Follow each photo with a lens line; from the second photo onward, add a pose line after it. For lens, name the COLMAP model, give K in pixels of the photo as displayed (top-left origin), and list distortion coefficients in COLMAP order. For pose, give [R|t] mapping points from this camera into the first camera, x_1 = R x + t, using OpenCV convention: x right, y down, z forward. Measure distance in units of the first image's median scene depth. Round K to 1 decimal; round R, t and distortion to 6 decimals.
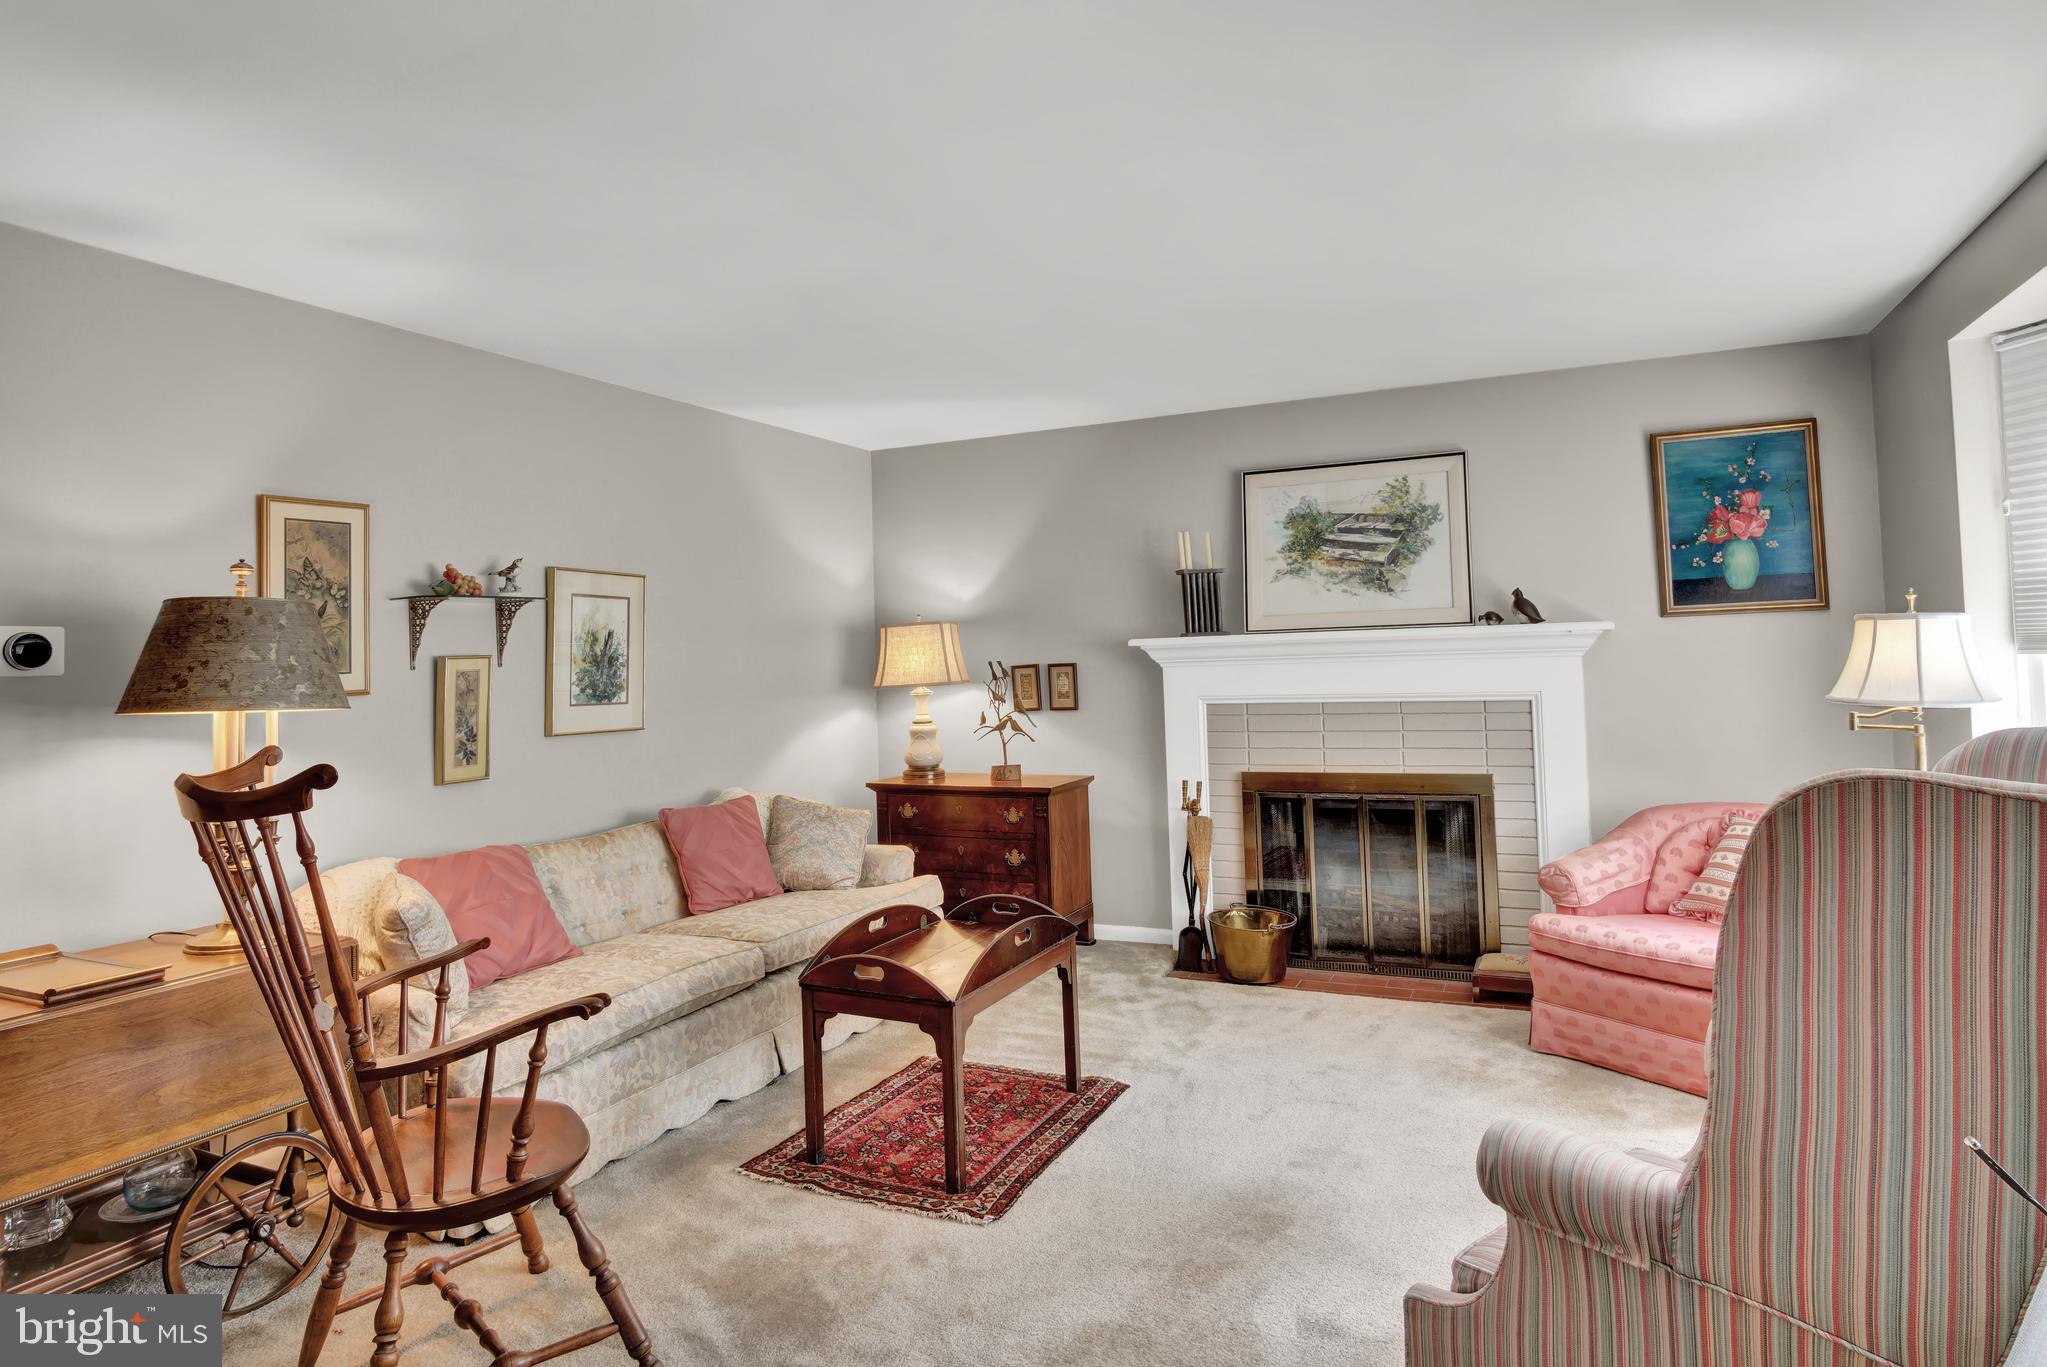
lens RADIAL K [[1100.0, 0, 1005.5], [0, 1100.0, 648.7], [0, 0, 1]] dist [-0.029805, 0.004105]
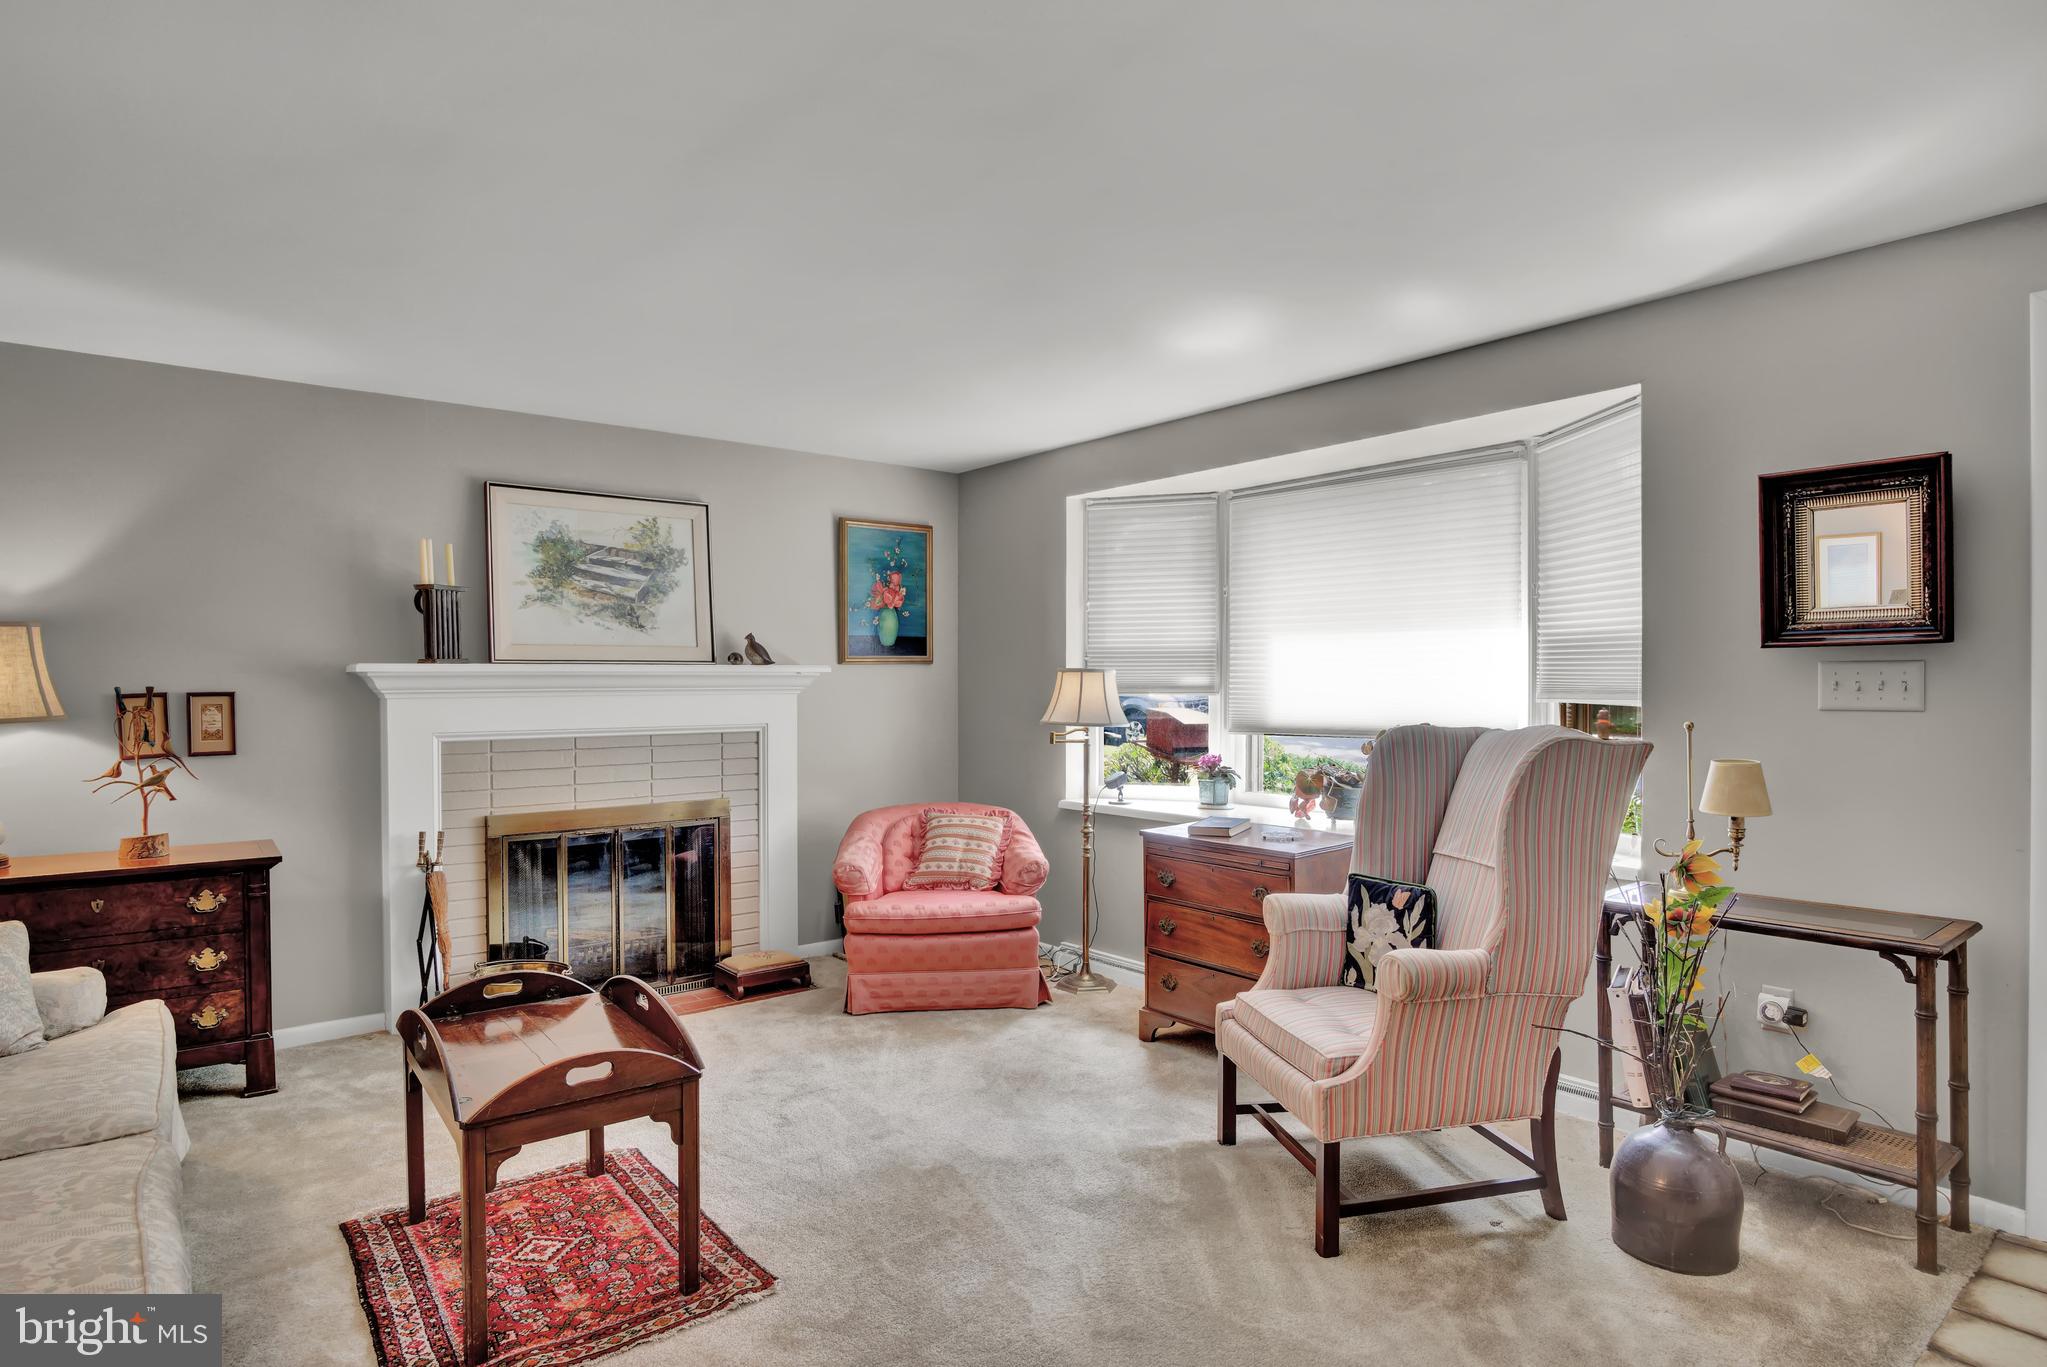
lens RADIAL K [[1100.0, 0, 1006.4], [0, 1100.0, 723.2], [0, 0, 1]] dist [-0.029805, 0.004105]
pose [[0.455124, -0.003954, 0.890419, -0.402008], [-0.017733, 0.999752, 0.013504, 0.017087], [-0.890251, -0.021936, 0.454941, 0.224519]]
